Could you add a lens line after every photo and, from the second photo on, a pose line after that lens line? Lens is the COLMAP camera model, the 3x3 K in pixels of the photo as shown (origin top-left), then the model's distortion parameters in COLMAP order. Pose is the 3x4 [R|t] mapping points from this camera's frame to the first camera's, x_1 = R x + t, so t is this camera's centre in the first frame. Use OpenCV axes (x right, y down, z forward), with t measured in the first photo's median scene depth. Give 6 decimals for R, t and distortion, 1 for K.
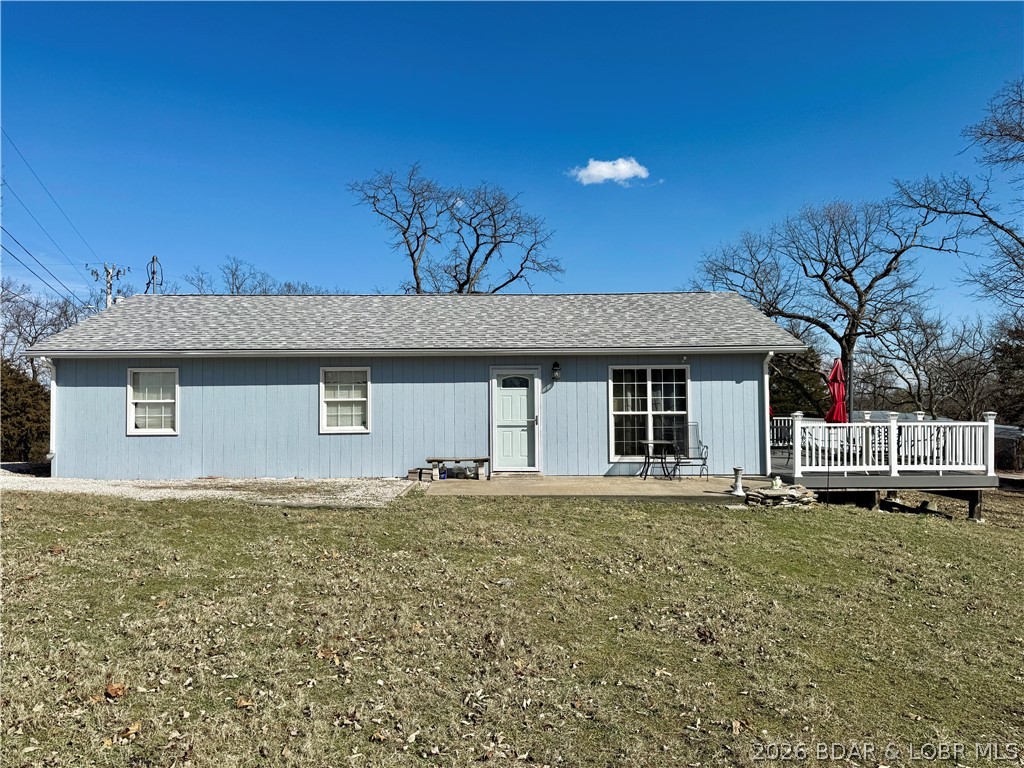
lens RADIAL K [[698.3, 0, 512.0], [0, 698.3, 384.0], [0, 0, 1]] dist [0.103533, 0.001539]
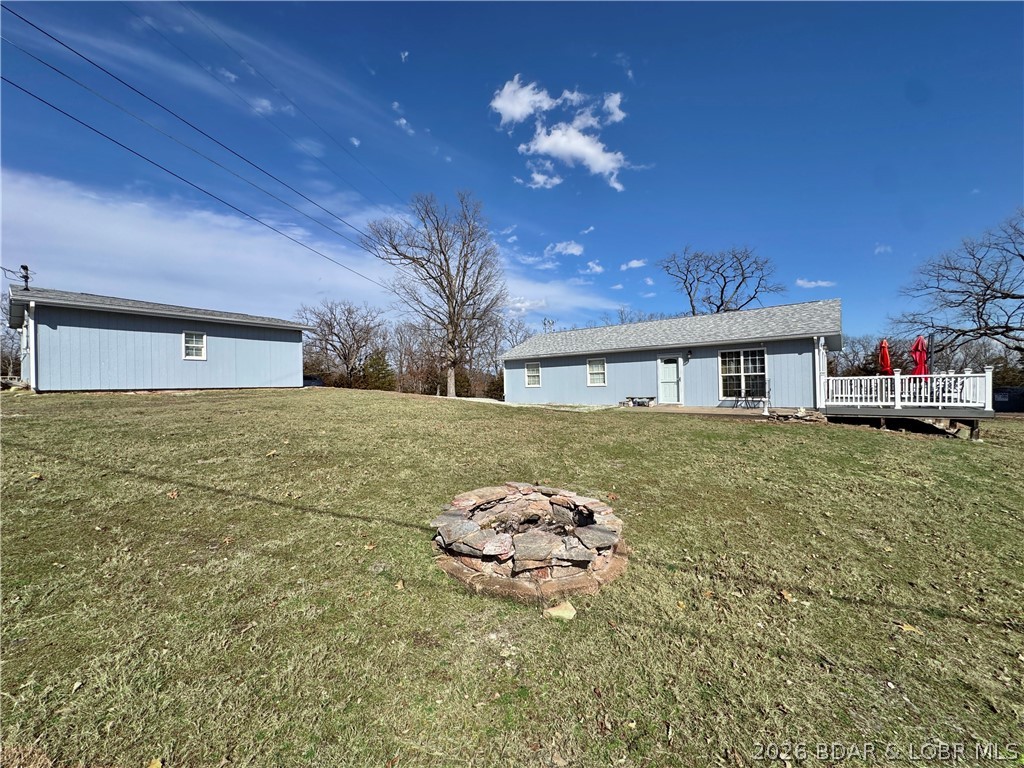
lens RADIAL K [[409.7, 0, 512.0], [0, 409.7, 384.0], [0, 0, 1]] dist [-0.009270, 0.000602]
pose [[0.755183, -0.010349, -0.655432, 0.446286], [0.031240, 0.999307, 0.020216, 0.026321], [0.654769, -0.035743, 0.754983, -0.224449]]
